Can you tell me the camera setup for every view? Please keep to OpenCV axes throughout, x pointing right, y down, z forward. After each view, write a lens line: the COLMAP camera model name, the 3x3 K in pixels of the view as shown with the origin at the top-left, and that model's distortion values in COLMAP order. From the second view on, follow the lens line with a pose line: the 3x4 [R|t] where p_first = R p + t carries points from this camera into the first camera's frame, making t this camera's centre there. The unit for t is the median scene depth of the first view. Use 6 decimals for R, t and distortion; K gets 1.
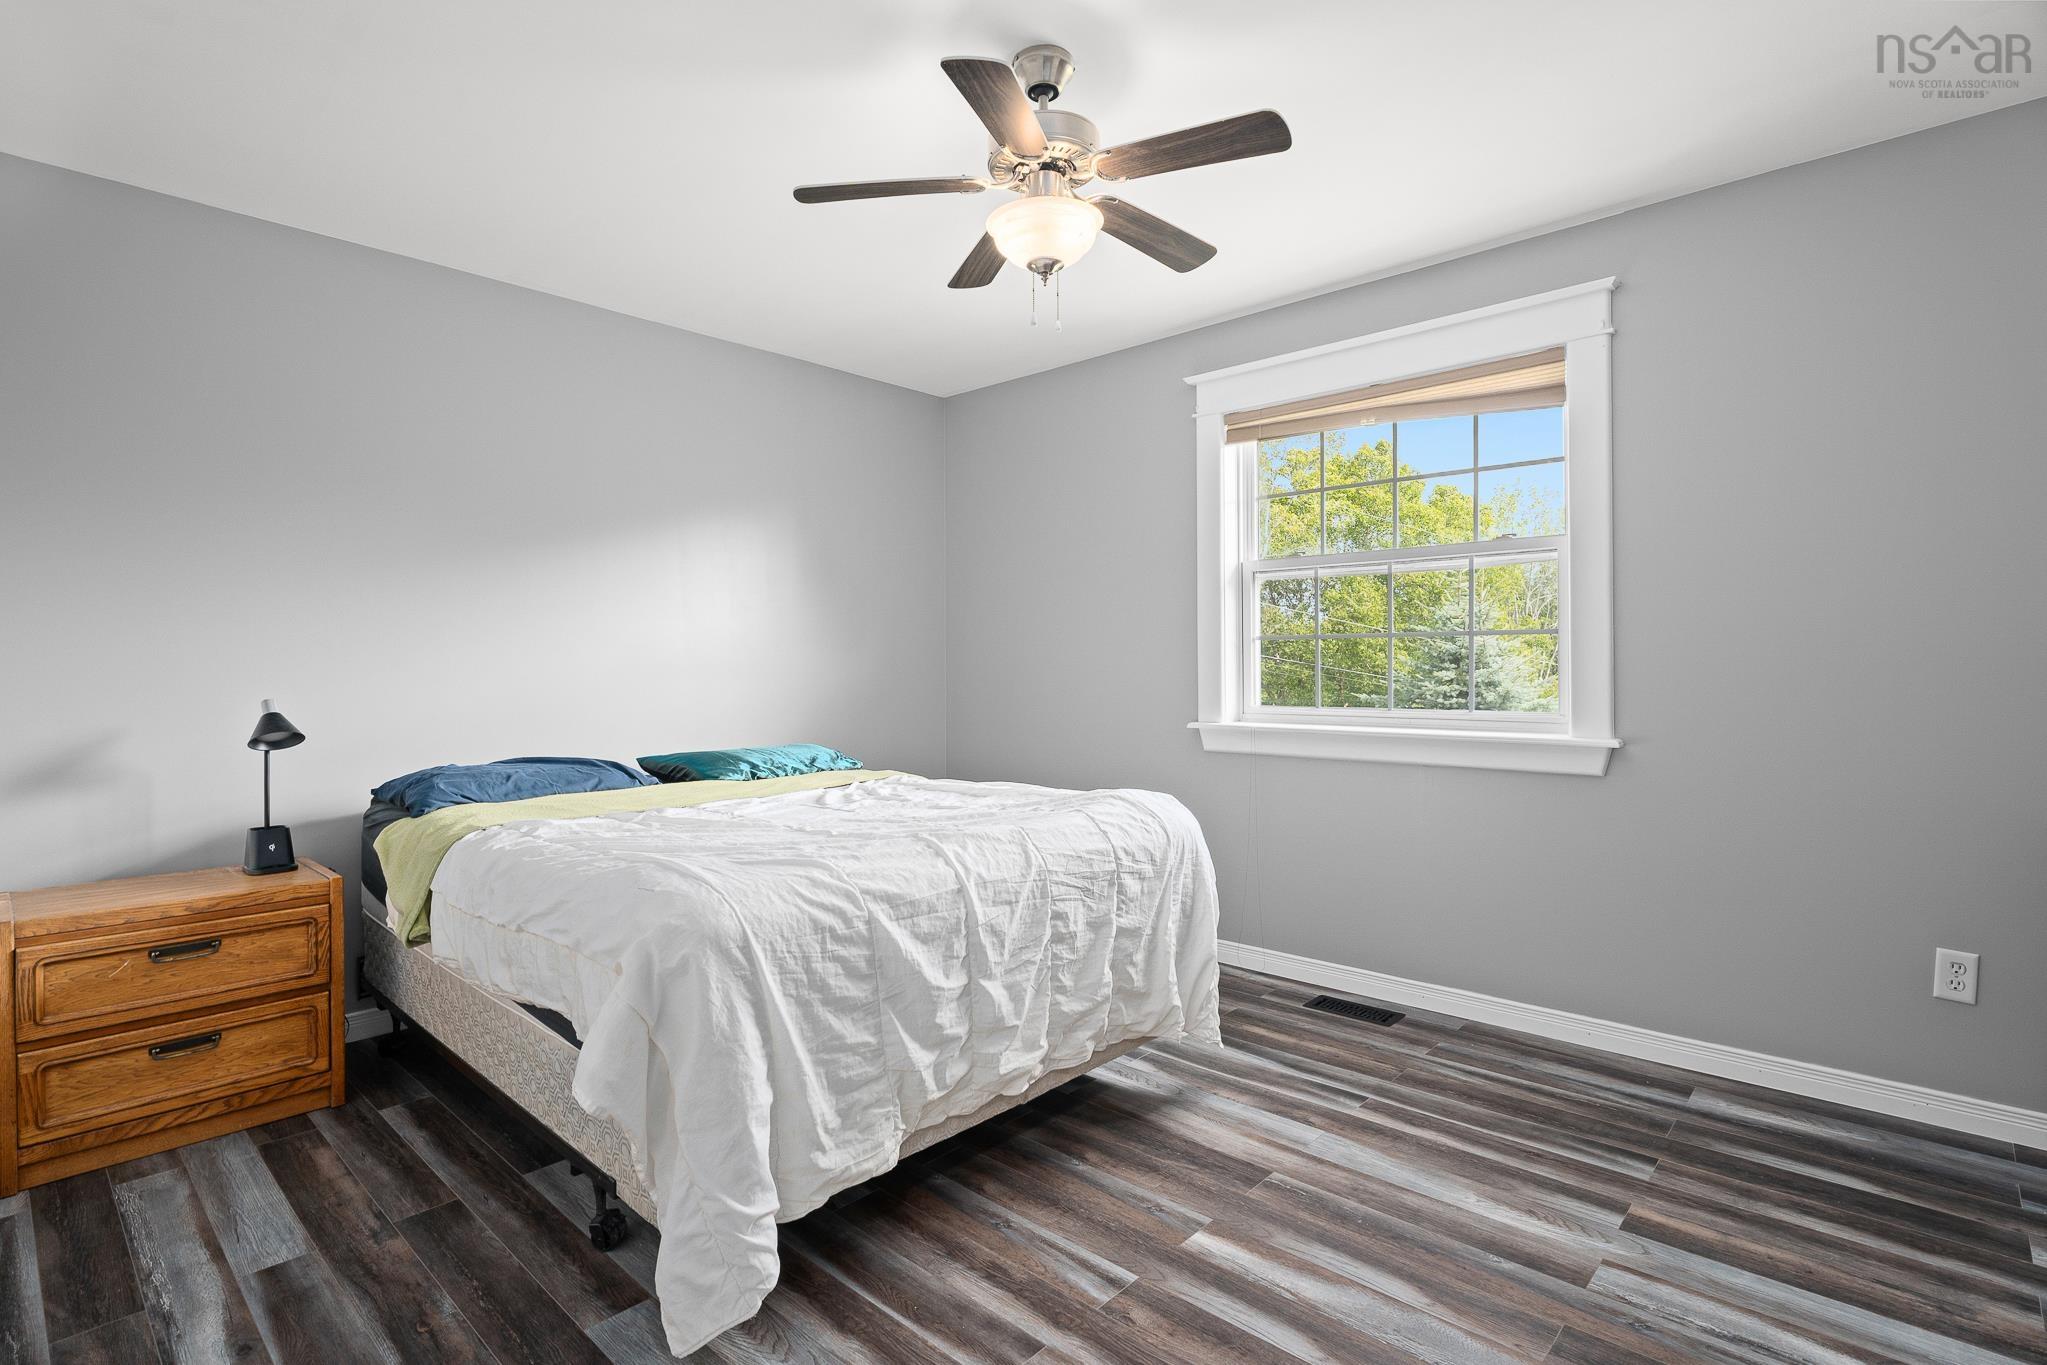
lens RADIAL K [[986.2, 0, 1013.7], [0, 986.2, 674.3], [0, 0, 1]] dist [-0.006690, 0.000157]
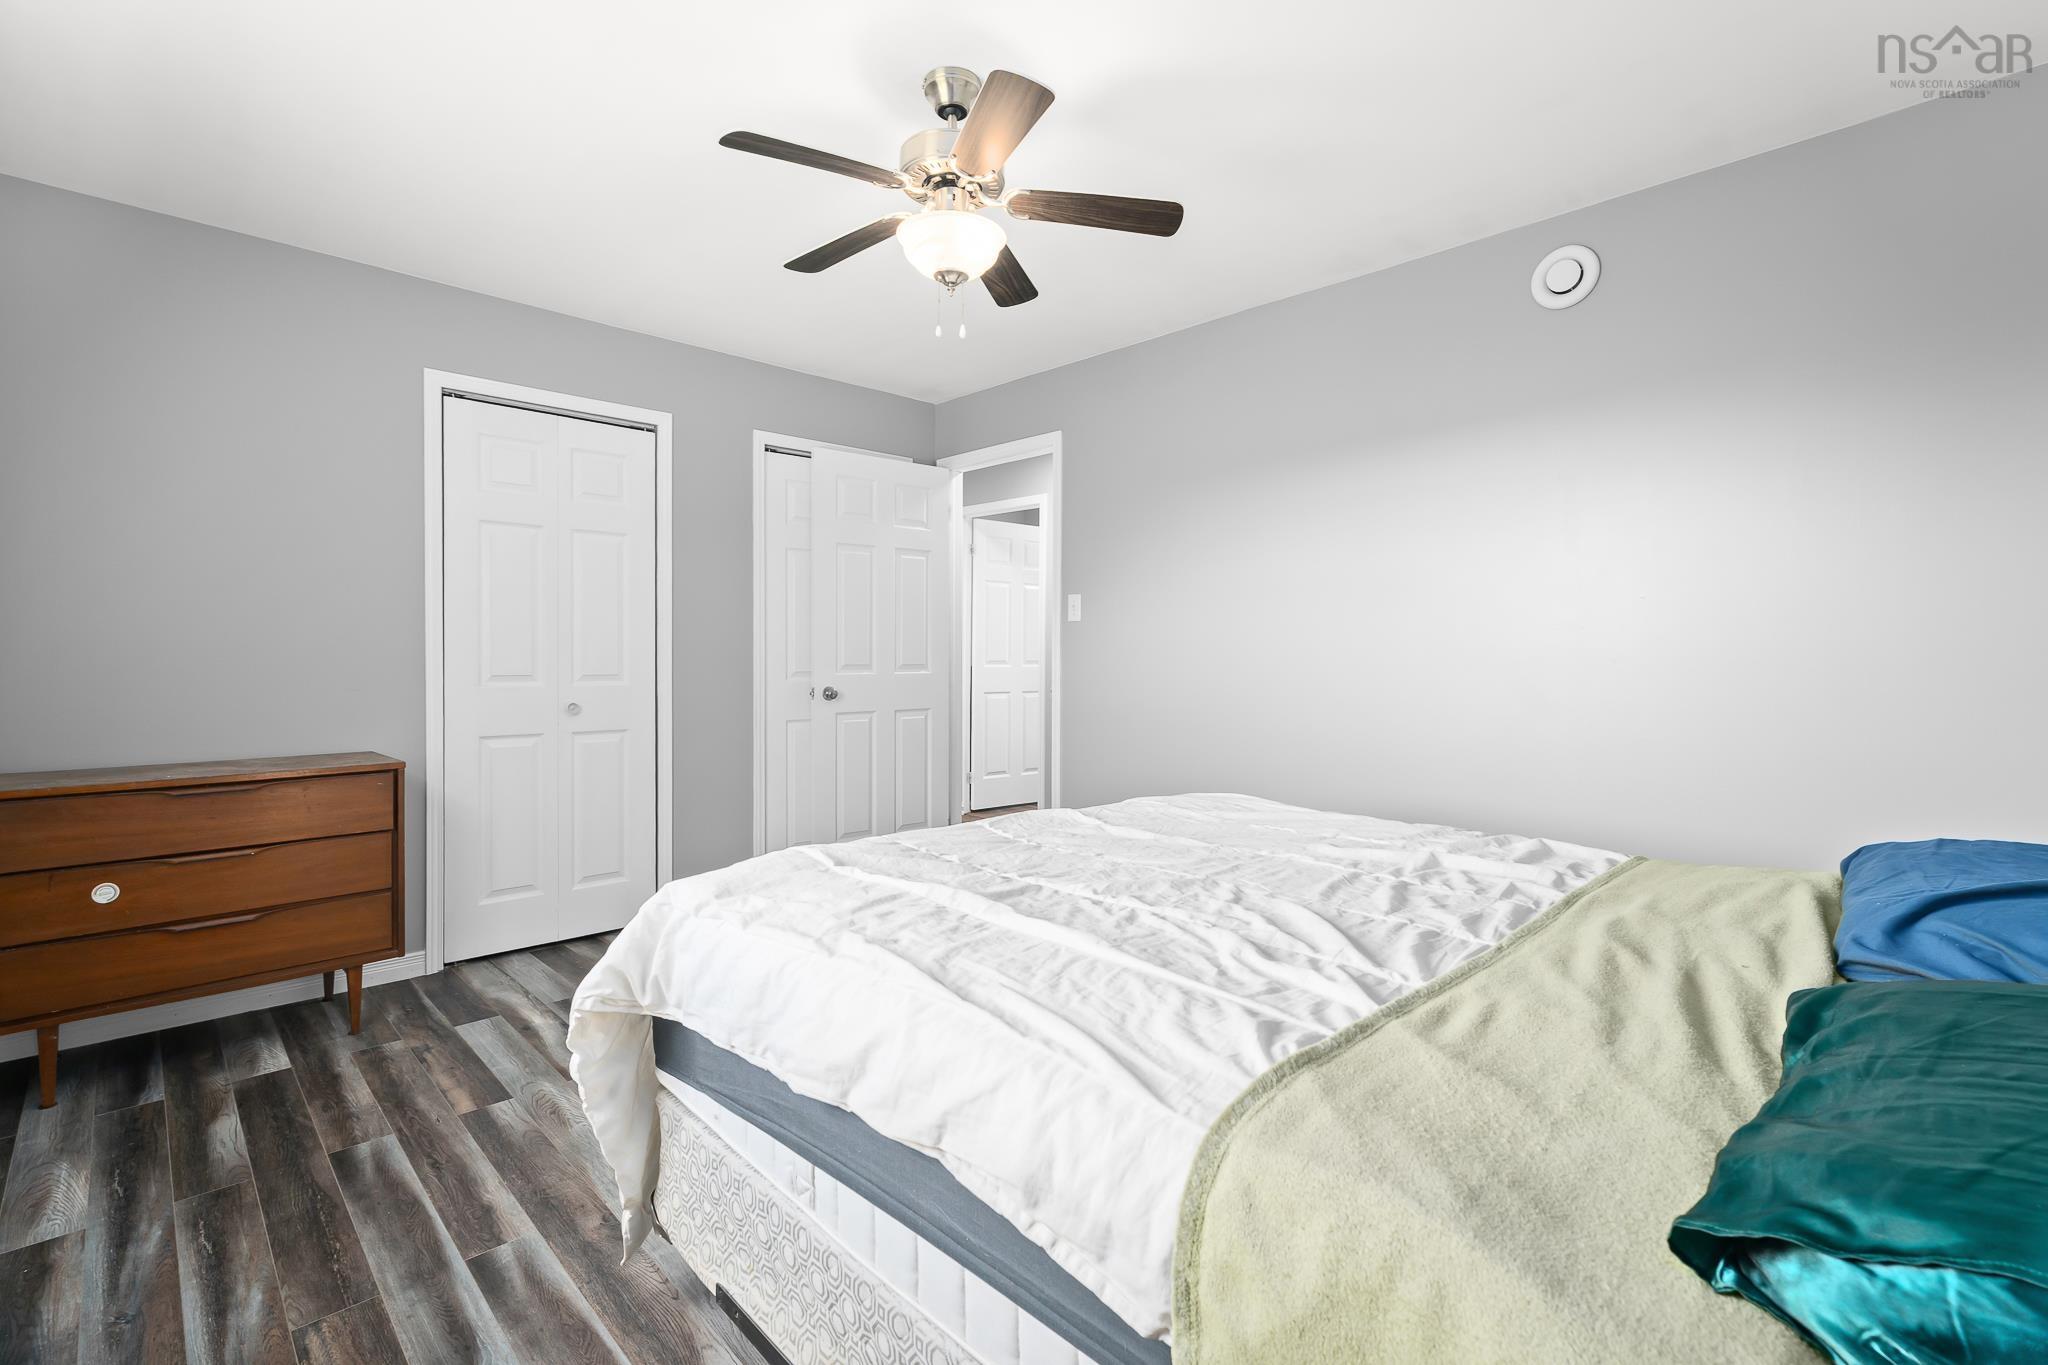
lens RADIAL K [[939.1, 0, 1014.7], [0, 939.1, 644.9], [0, 0, 1]] dist [0.000225, -0.000233]
pose [[-0.999141, 0.000110, 0.041444, -0.067304], [-0.000010, 0.999996, -0.002901, -0.017587], [-0.041444, -0.002899, -0.999137, 1.652165]]
